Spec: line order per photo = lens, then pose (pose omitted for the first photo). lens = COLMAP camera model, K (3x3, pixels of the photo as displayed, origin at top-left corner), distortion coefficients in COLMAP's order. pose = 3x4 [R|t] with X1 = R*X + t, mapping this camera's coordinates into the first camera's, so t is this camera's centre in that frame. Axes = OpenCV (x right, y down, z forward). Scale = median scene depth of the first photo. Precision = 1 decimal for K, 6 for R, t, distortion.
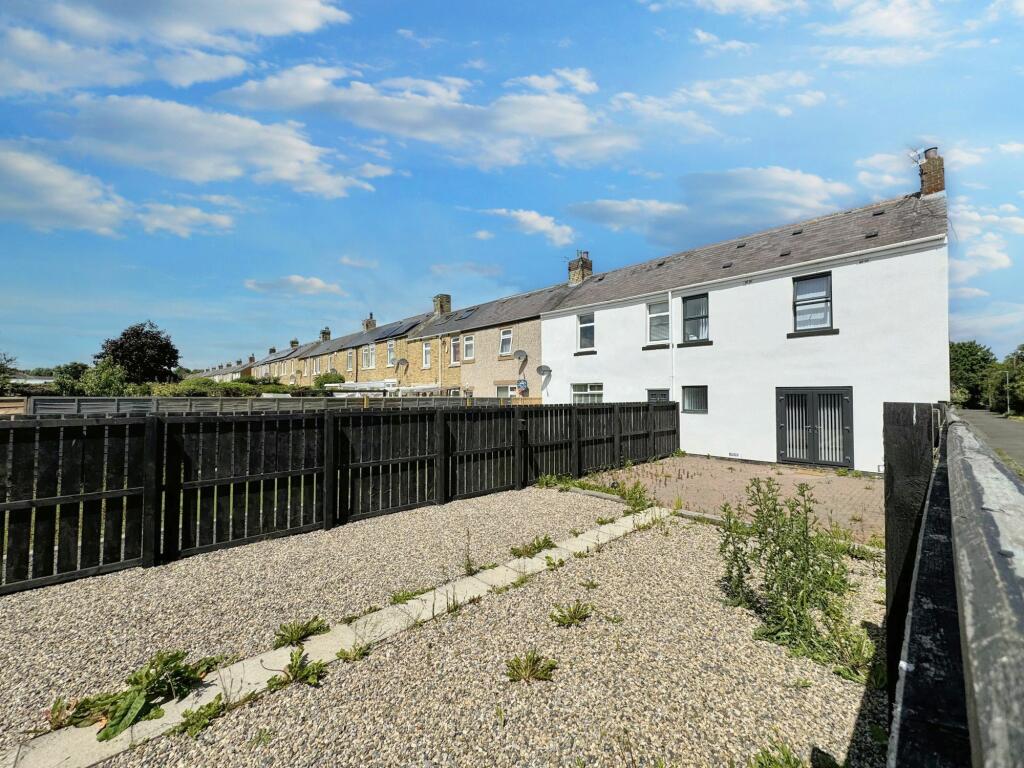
lens RADIAL K [[408.5, 0, 511.4], [0, 408.5, 385.5], [0, 0, 1]] dist [-0.000840, -0.000156]
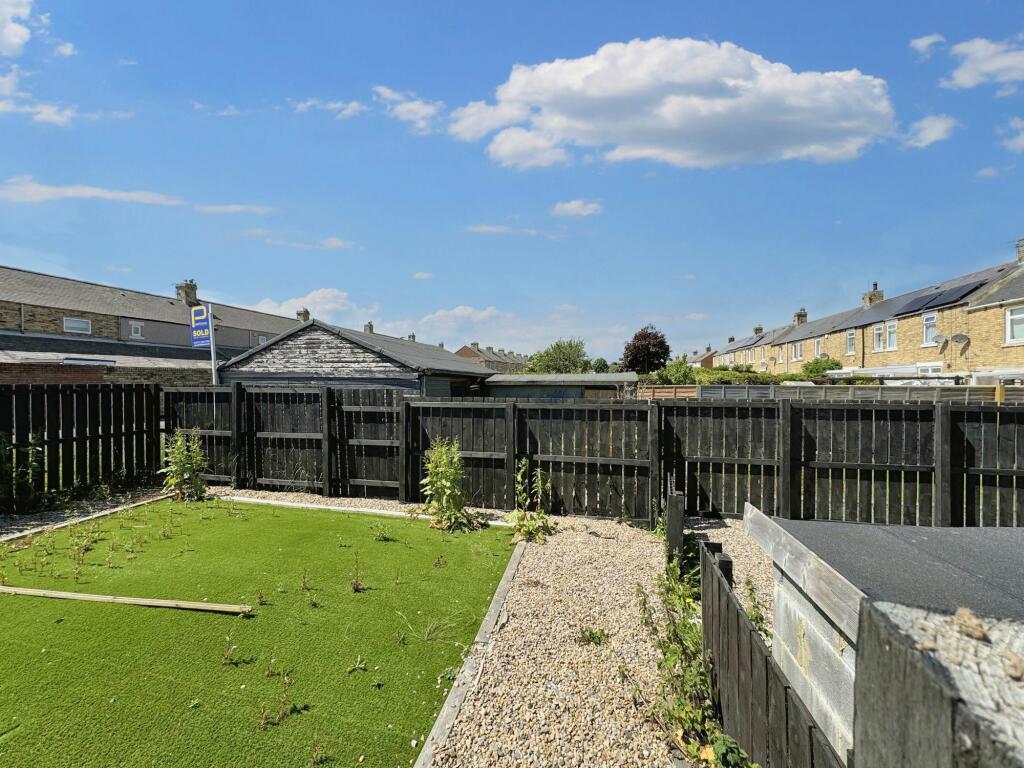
lens RADIAL K [[408.5, 0, 509.3], [0, 408.5, 383.0], [0, 0, 1]] dist [-0.000840, -0.000156]
pose [[0.561106, 0.000196, -0.827744, -0.101386], [0.020354, 0.999694, 0.014035, -0.003508], [0.827493, -0.024723, 0.560931, -0.100072]]
